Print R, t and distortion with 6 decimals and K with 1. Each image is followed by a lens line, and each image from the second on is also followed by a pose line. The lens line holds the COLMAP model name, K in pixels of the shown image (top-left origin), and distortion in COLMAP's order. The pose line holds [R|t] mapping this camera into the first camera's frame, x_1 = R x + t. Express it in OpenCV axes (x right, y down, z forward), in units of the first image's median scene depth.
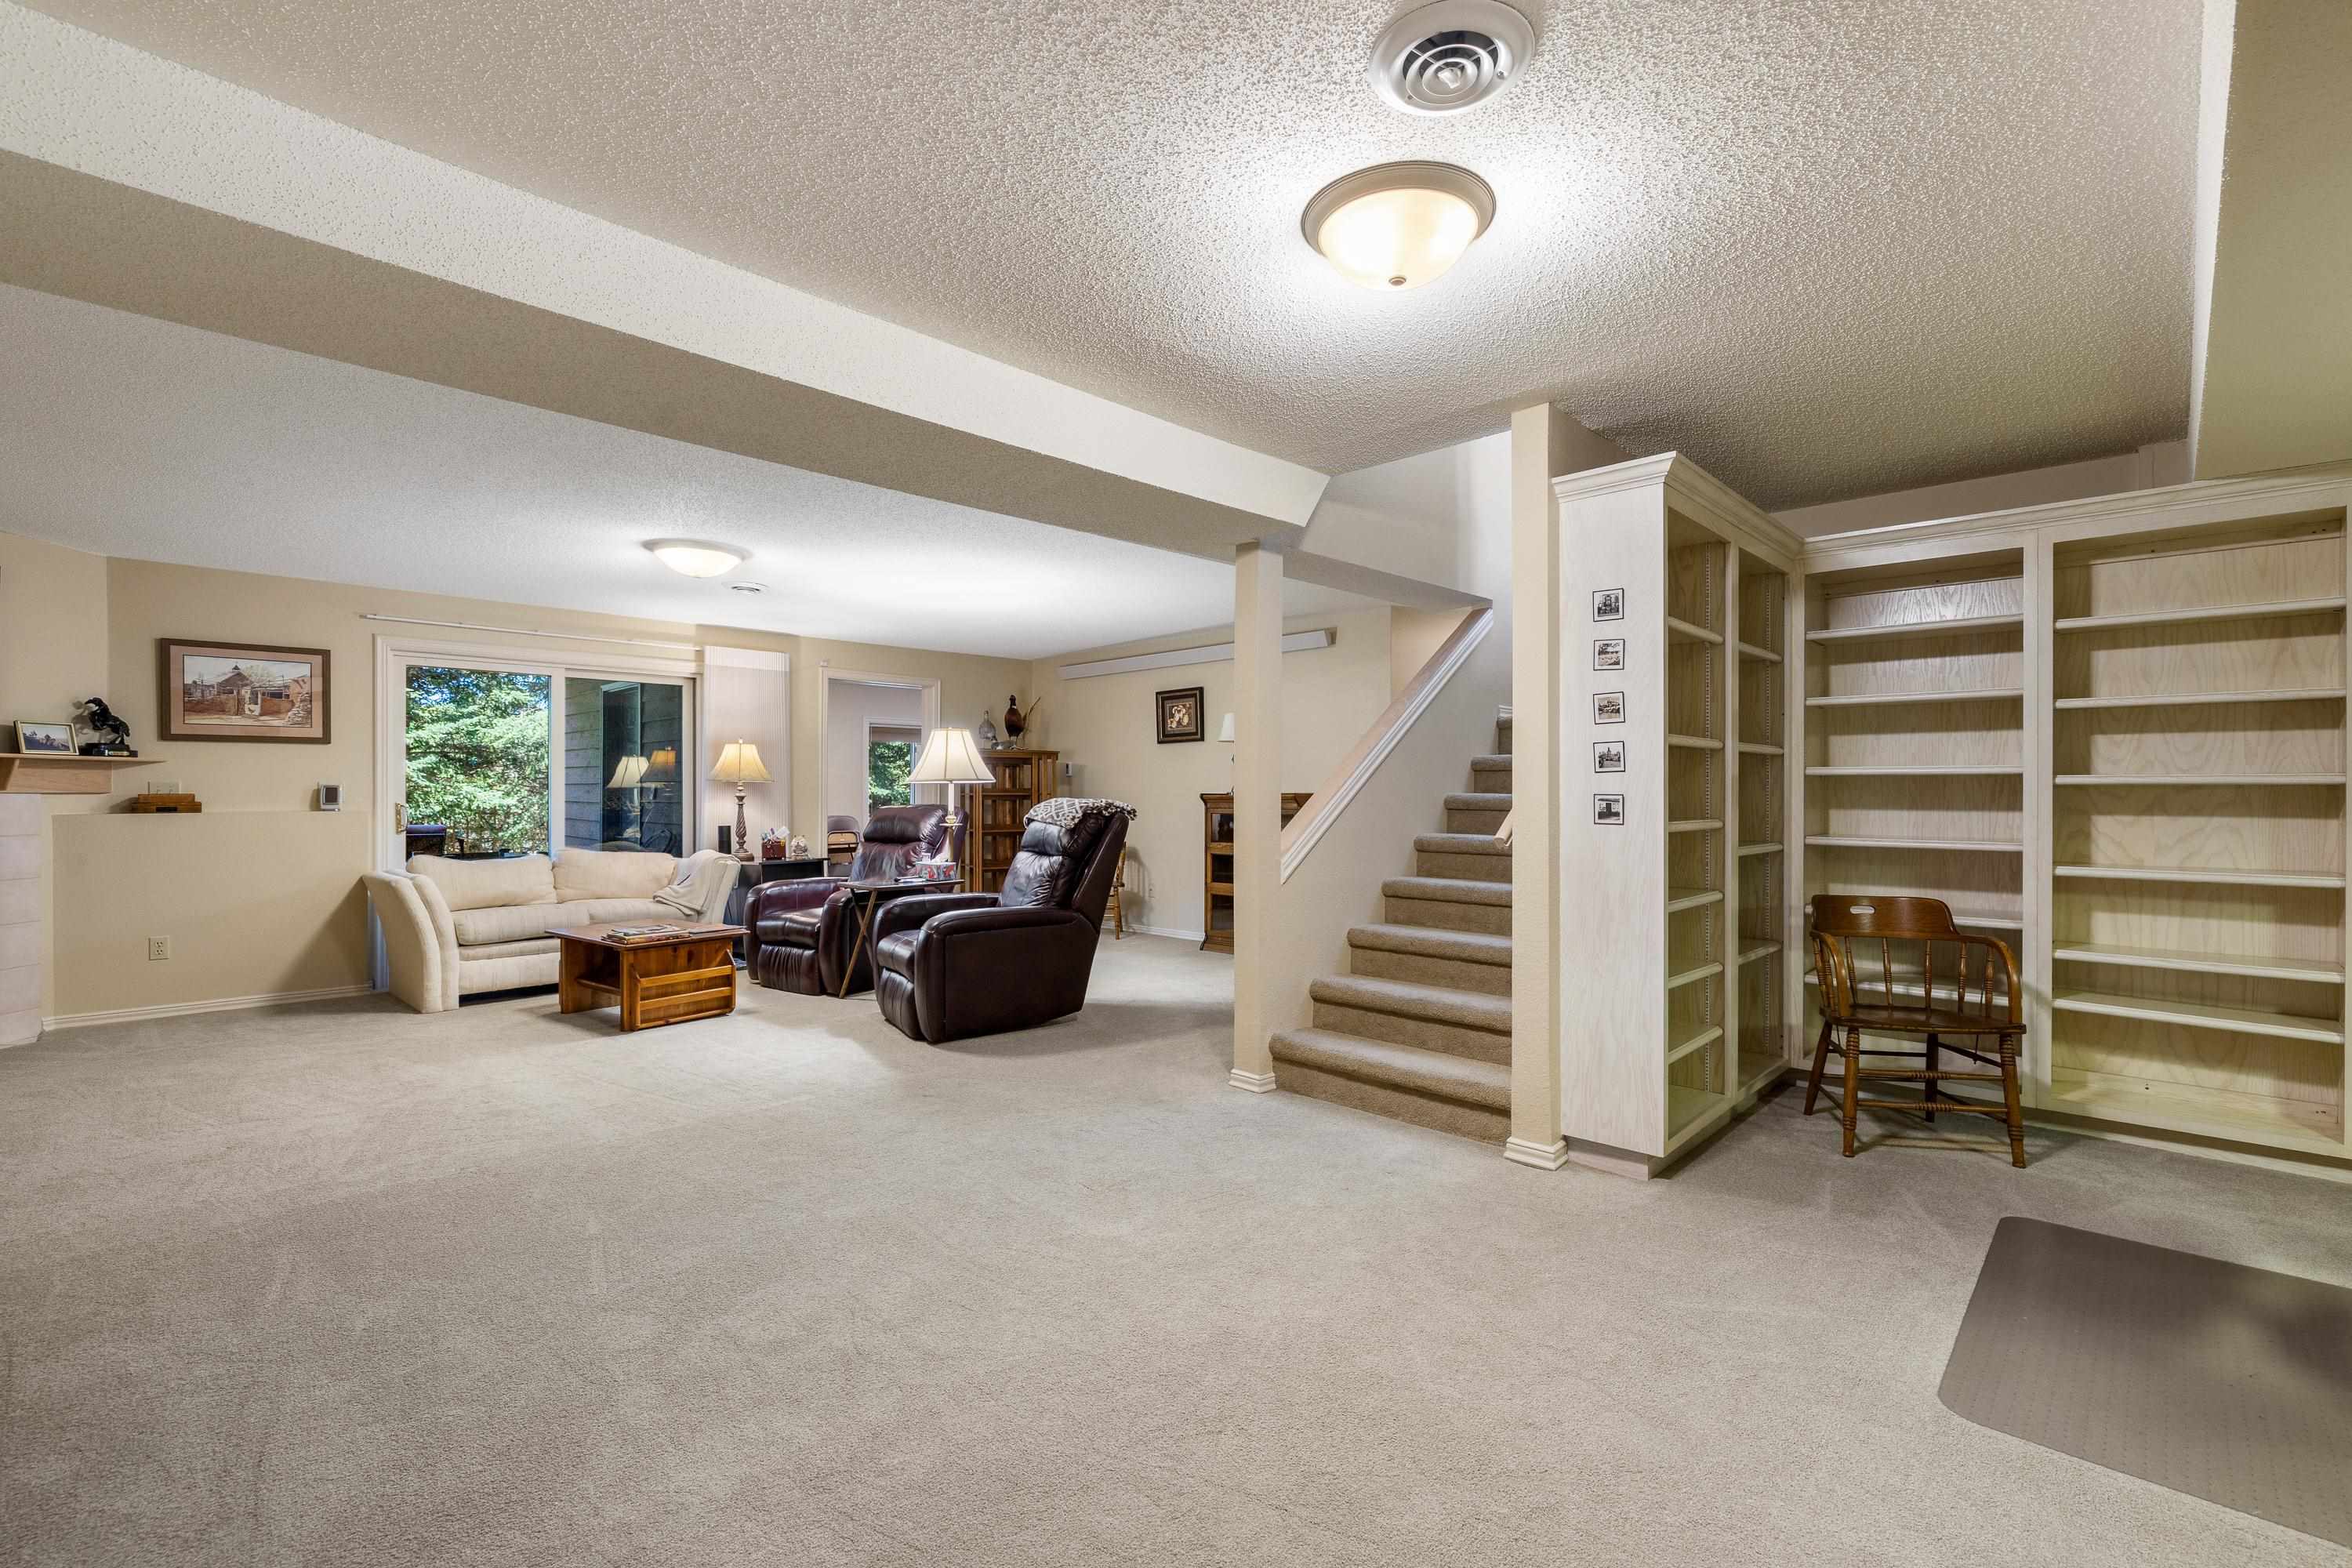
lens RADIAL K [[1023.6, 0, 1168.1], [0, 1023.6, 794.6], [0, 0, 1]] dist [-0.004805, 0.001336]
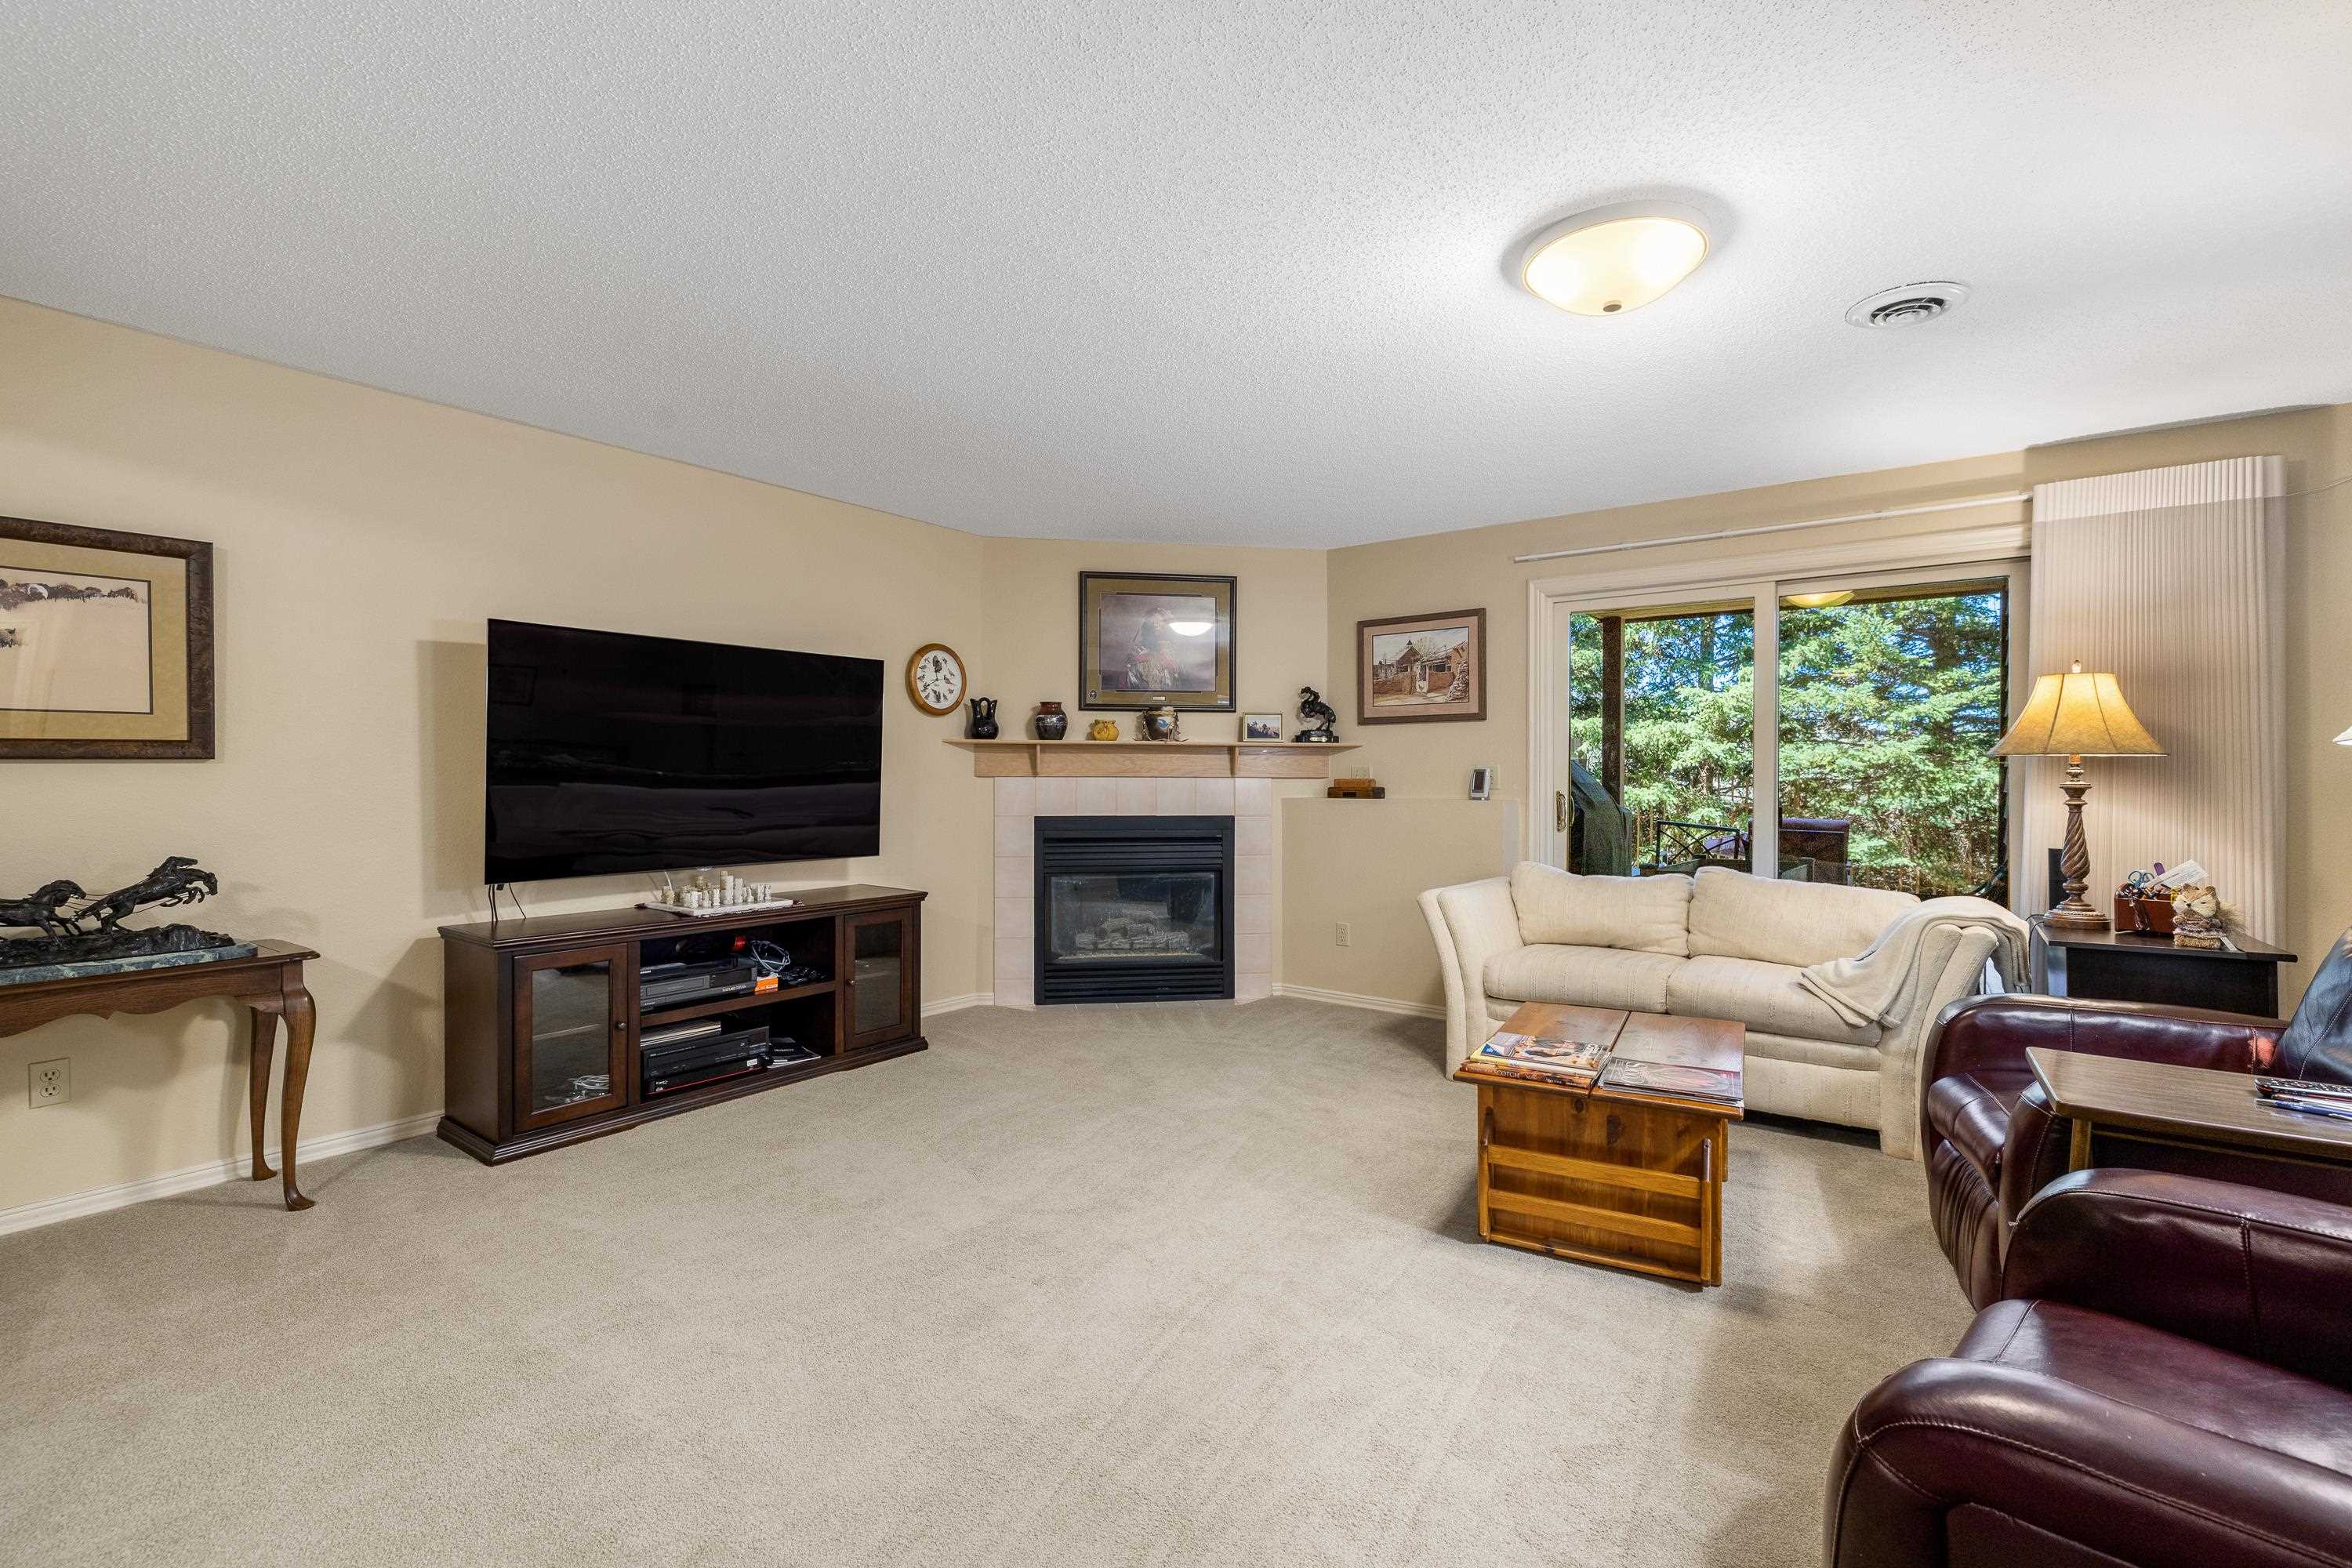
lens RADIAL K [[1023.6, 0, 1162.6], [0, 1023.6, 781.4], [0, 0, 1]] dist [-0.004805, 0.001336]
pose [[0.157246, 0.004715, -0.987548, -0.033952], [-0.004819, 0.999980, 0.004007, -0.001385], [0.987548, 0.004128, 0.157266, 0.637480]]
